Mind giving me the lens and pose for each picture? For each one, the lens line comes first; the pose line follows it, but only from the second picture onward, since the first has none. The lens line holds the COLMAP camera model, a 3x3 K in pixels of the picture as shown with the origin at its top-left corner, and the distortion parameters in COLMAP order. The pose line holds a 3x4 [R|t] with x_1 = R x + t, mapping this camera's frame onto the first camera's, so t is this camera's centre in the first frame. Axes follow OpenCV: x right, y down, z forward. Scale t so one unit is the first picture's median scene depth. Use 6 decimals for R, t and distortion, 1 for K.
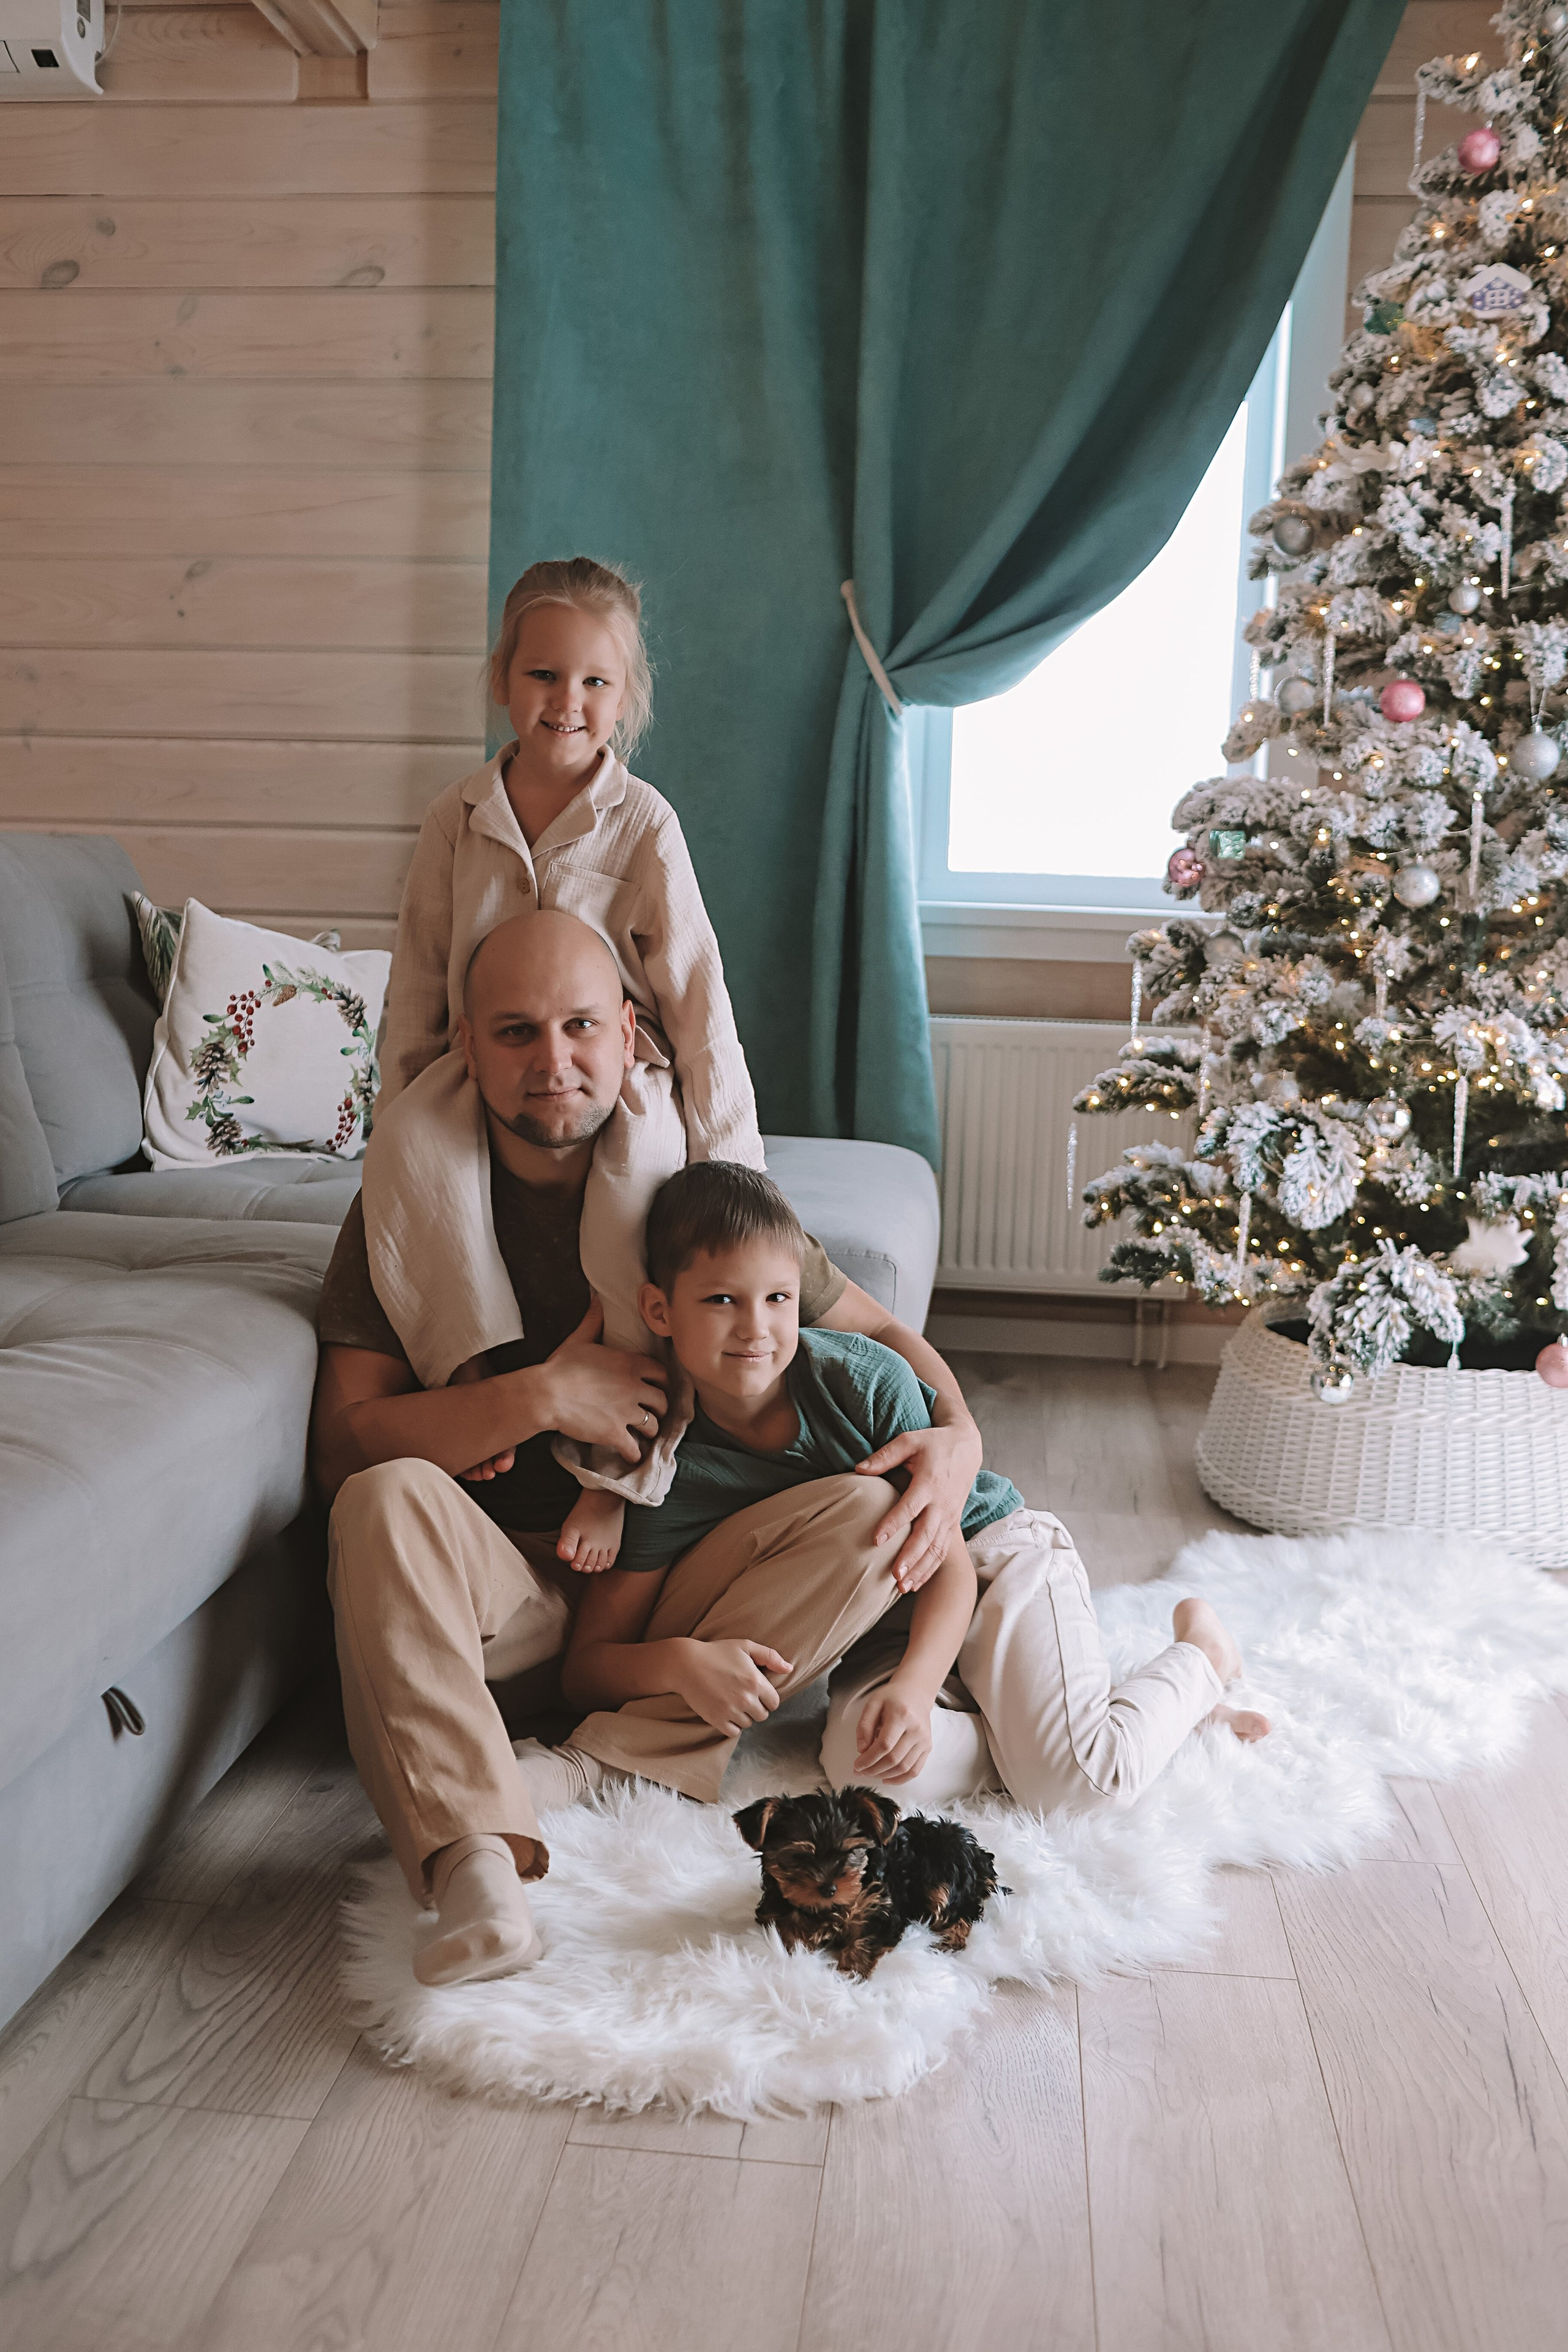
lens RADIAL K [[2248.4, 0, 753.3], [0, 2248.4, 1179.9], [0, 0, 1]] dist [-0.103803, 0.129247]
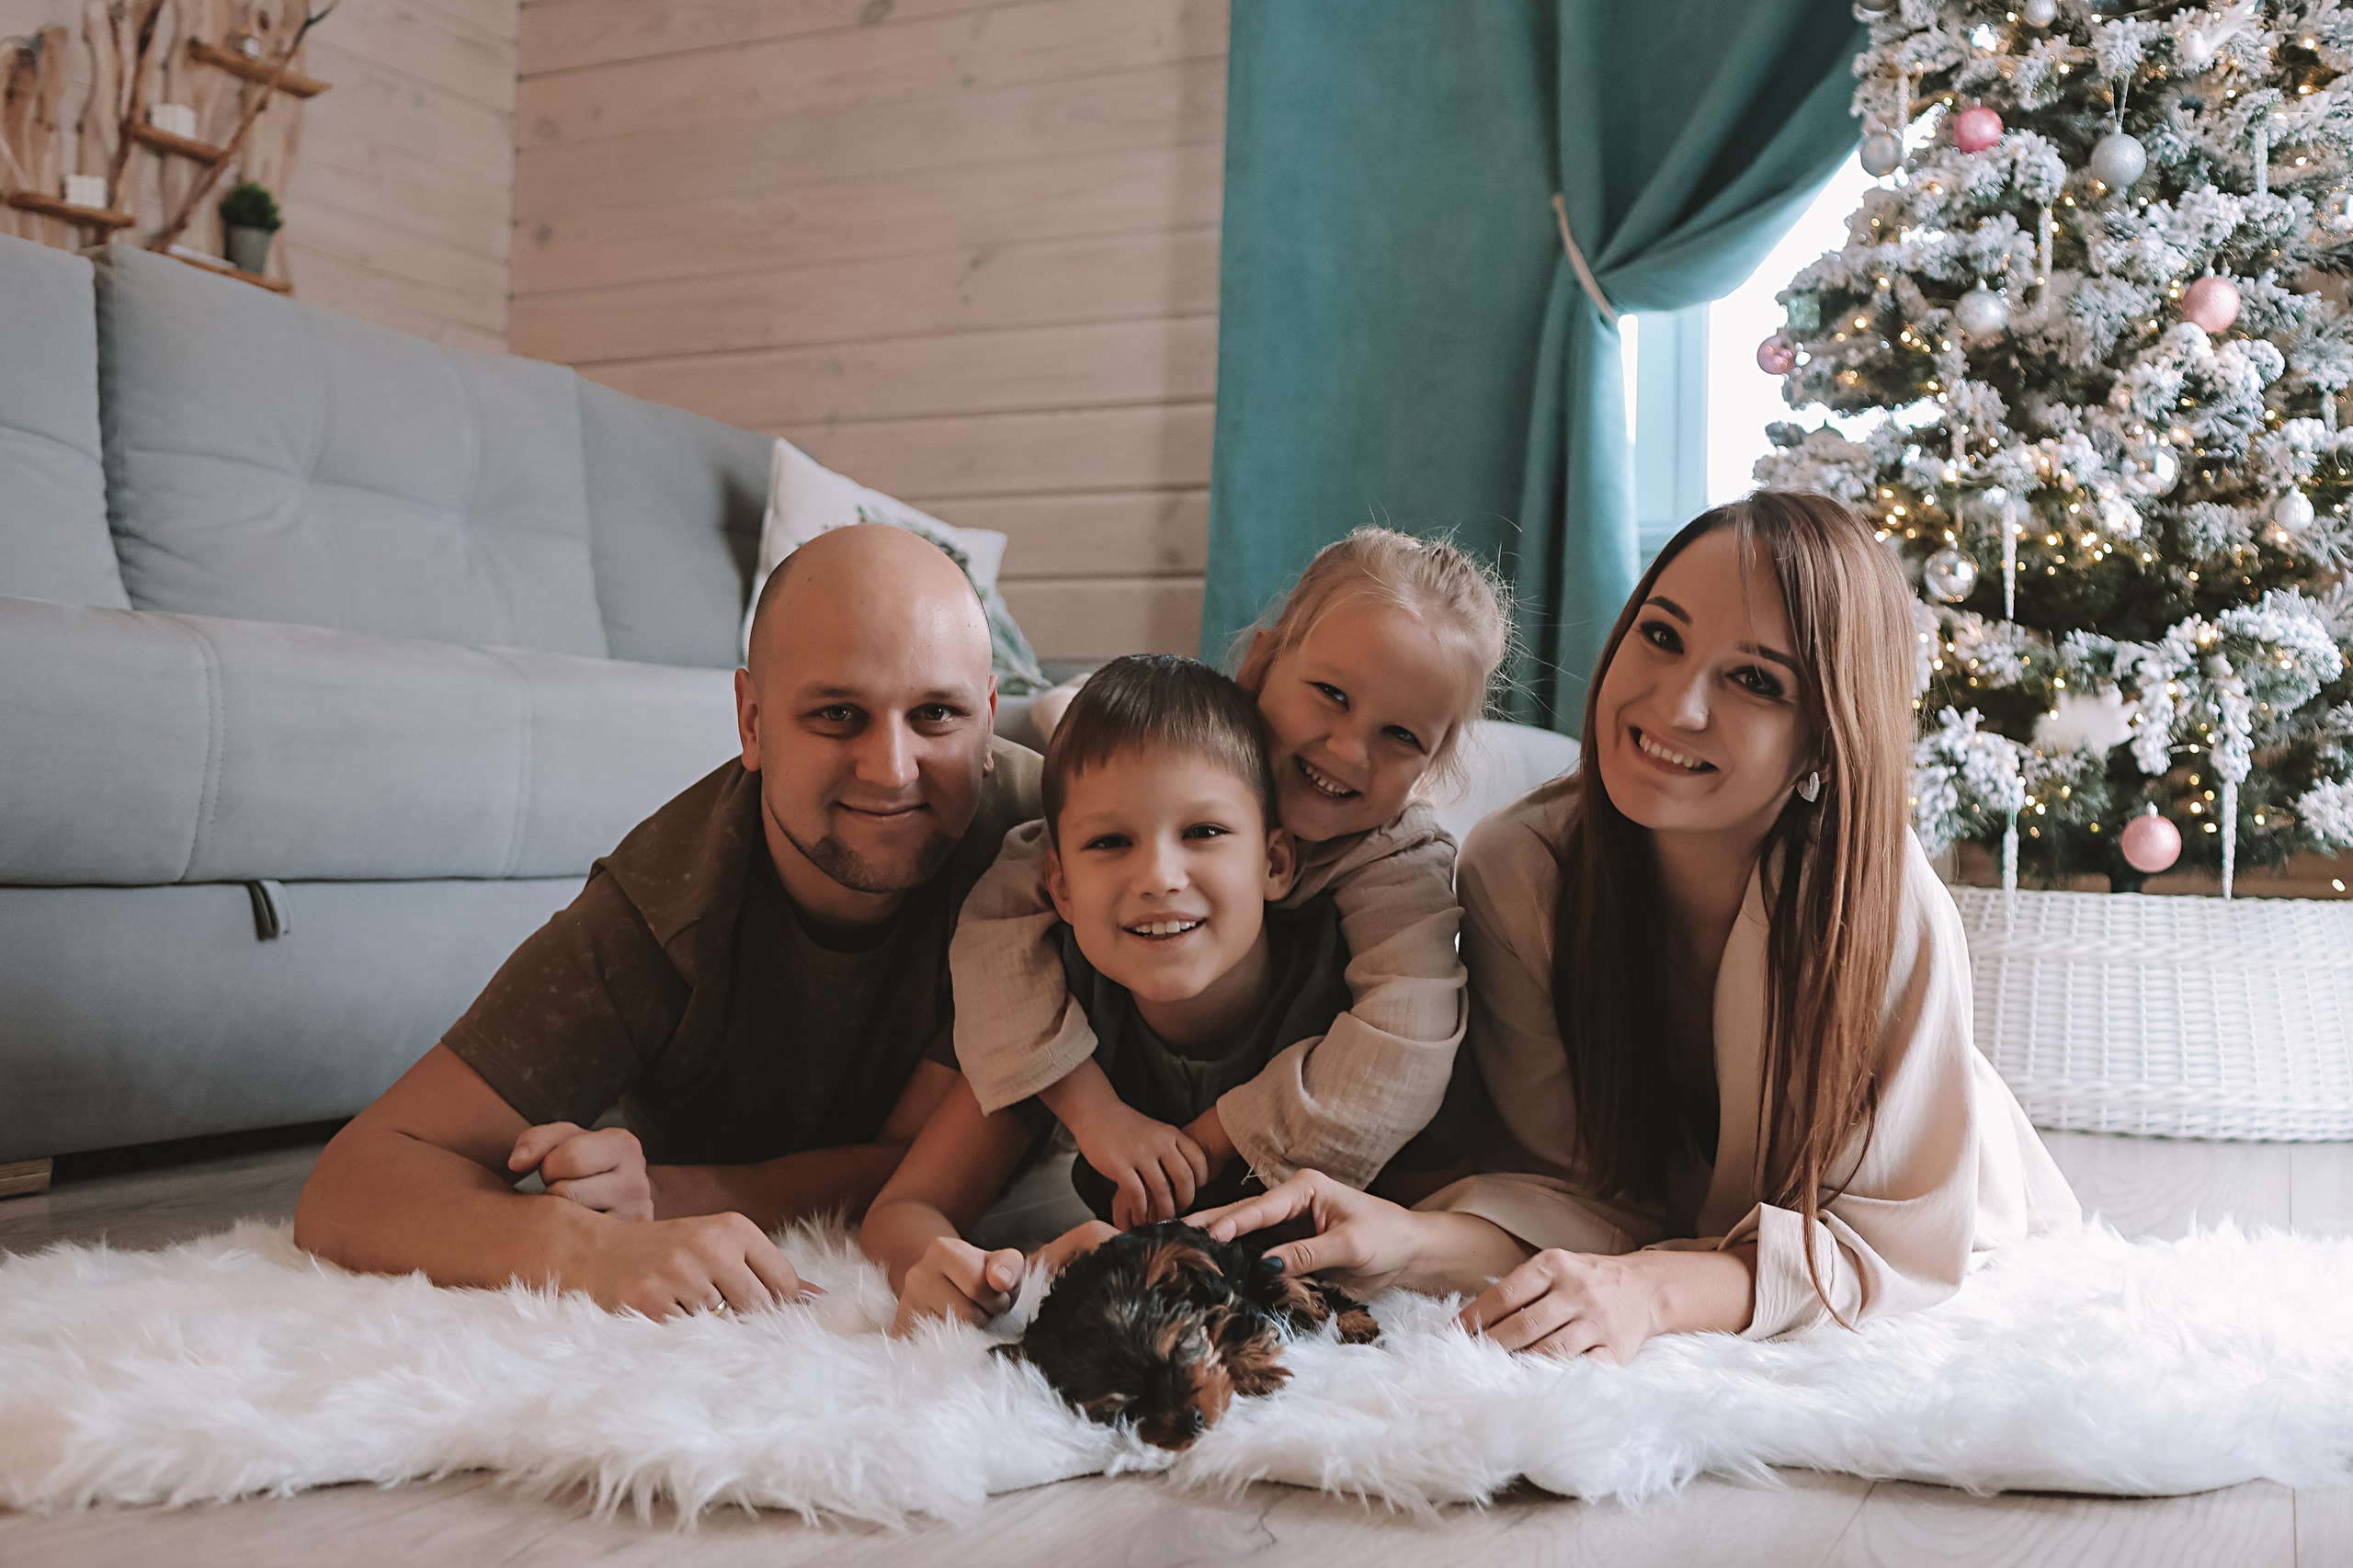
lens RADIAL K [[2287.6, 0, 1210.1], [0, 2287.6, 778.7], [0, 0, 1]] dist [-0.104341, 0.130885]
pose [[0.945770, -0.007341, -0.324755, 0.278962], [-0.049456, 0.984836, -0.166289, 0.198139], [0.321052, 0.173332, 0.931065, 0.097550]]
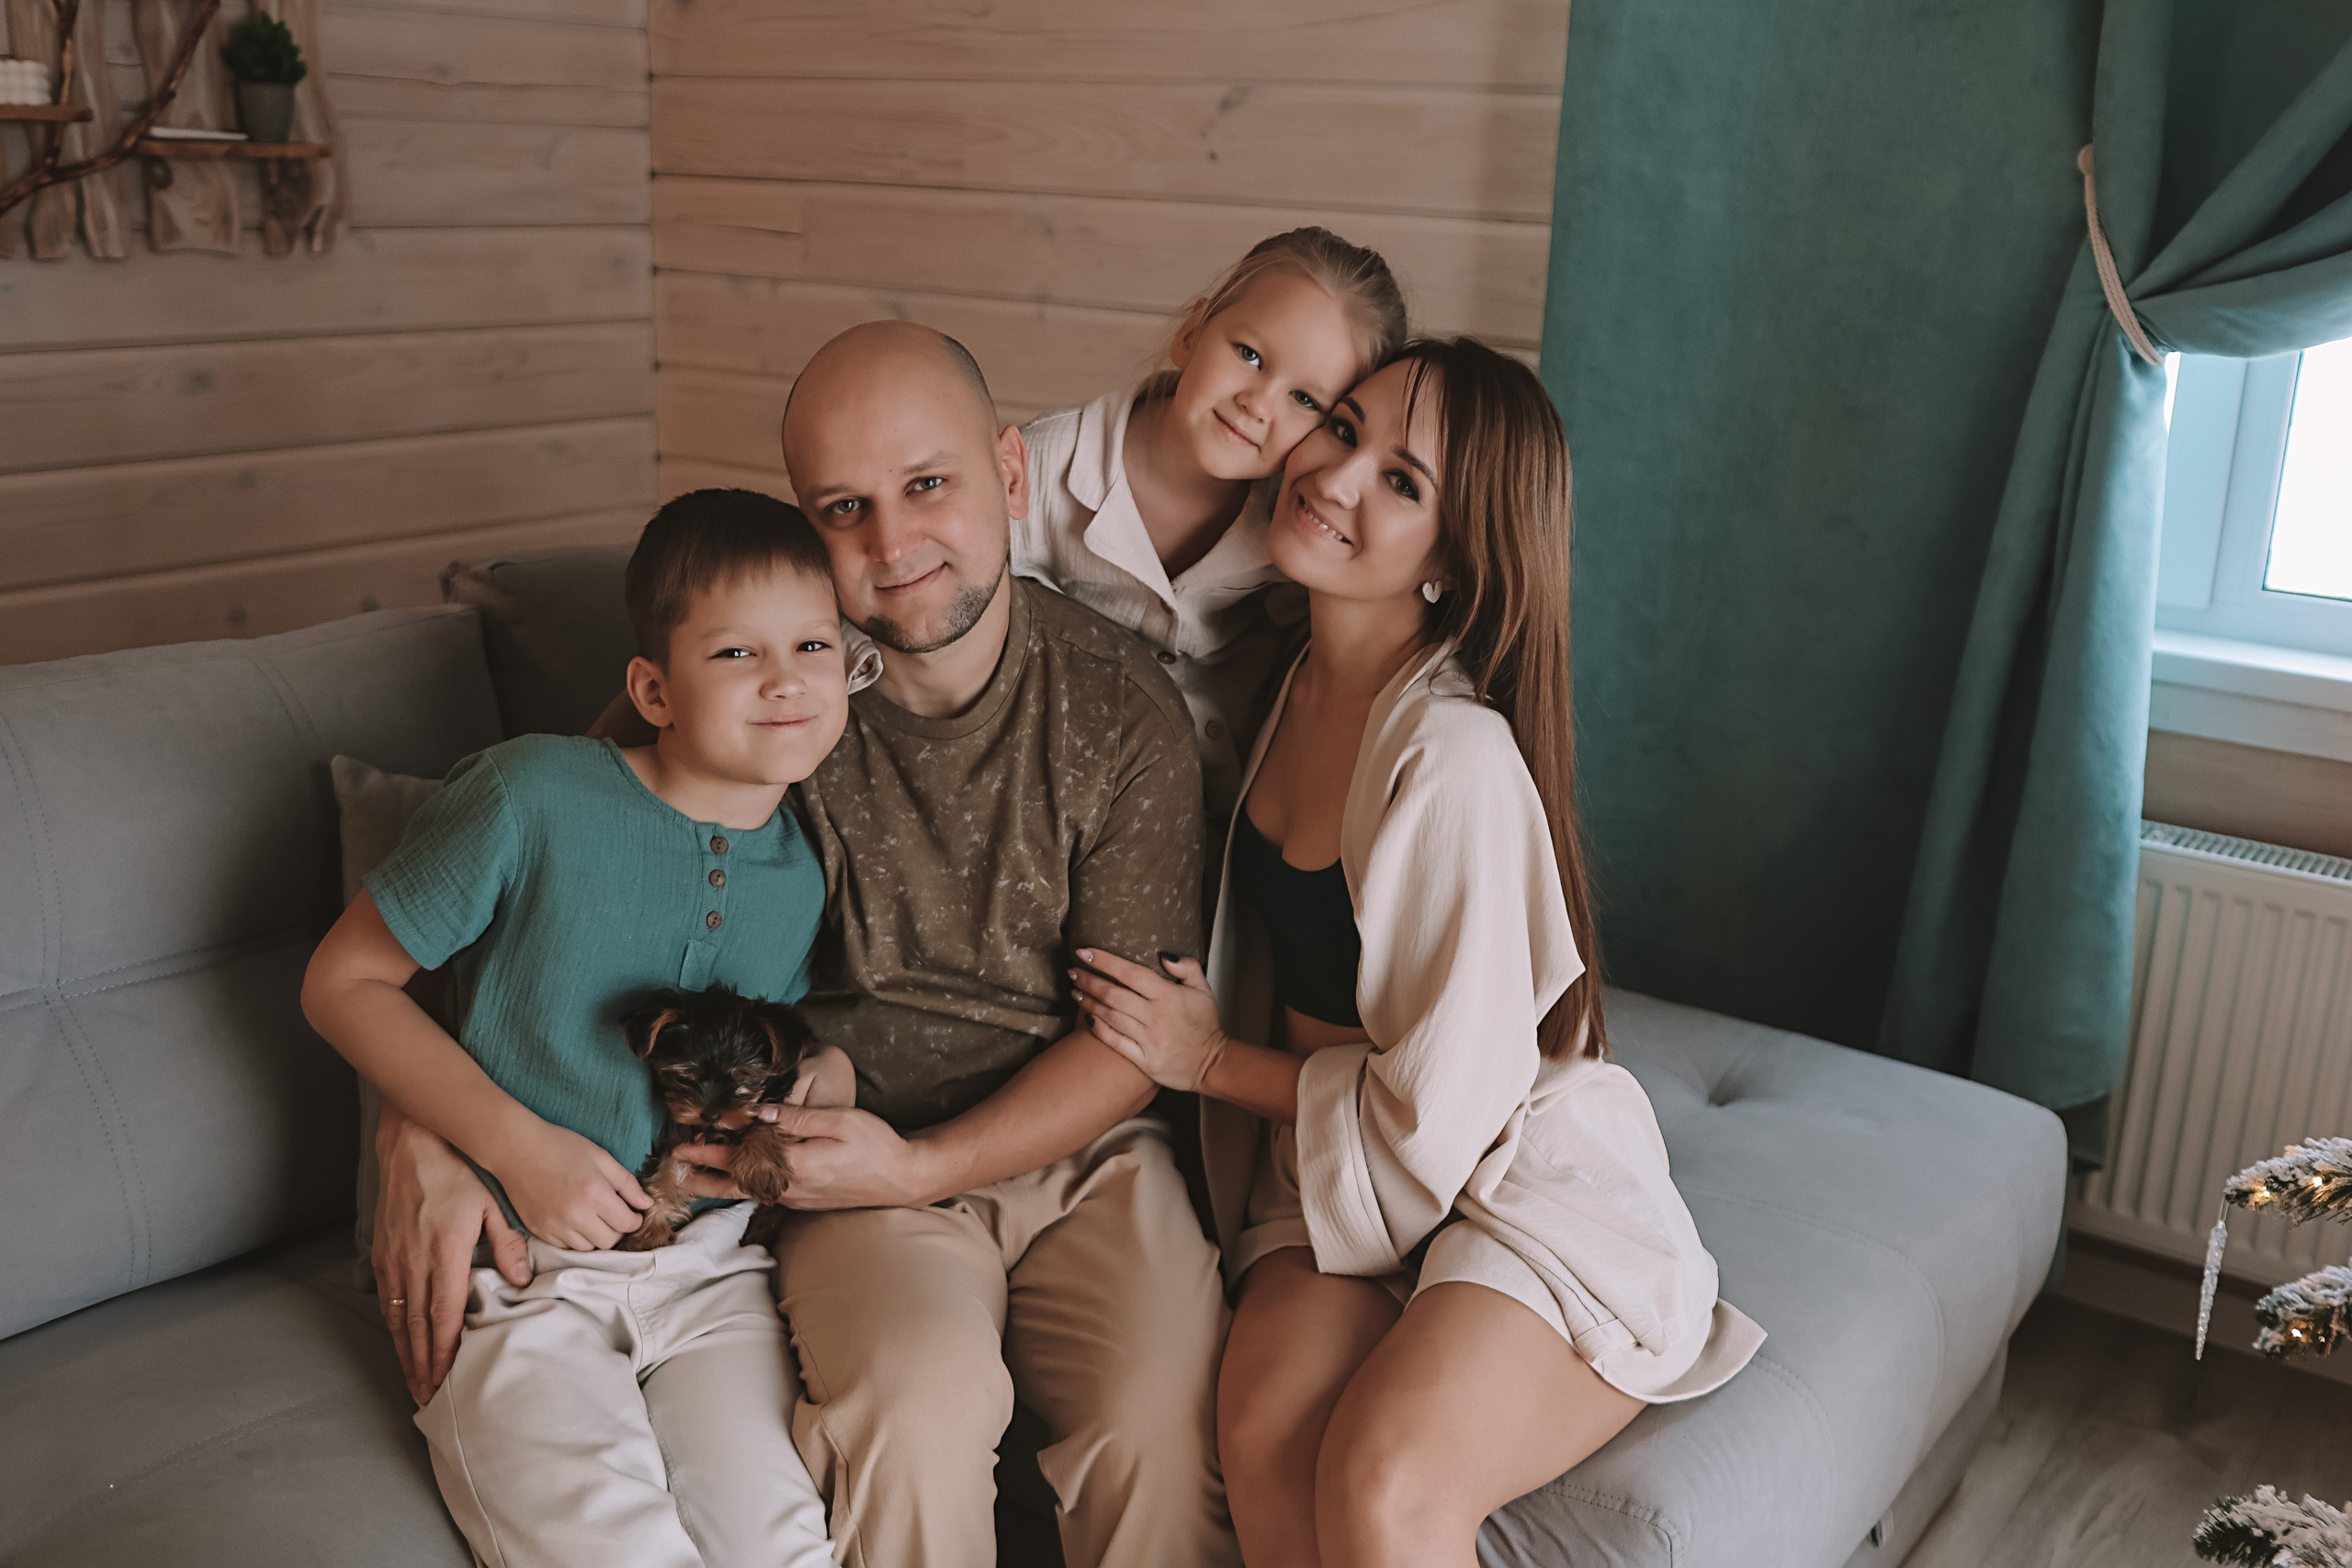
lens RADIAL K [[2261.0, 0, 1190.1], [0, 2261.0, 773.9], [0, 0, 1]] dist [-0.092948, 0.123585]
pose [[0.873970, 0.135801, -0.466621, 0.172535], [-0.089911, 0.988771, 0.119362, -0.189009], [0.477591, -0.062365, 0.876366, 0.425252]]
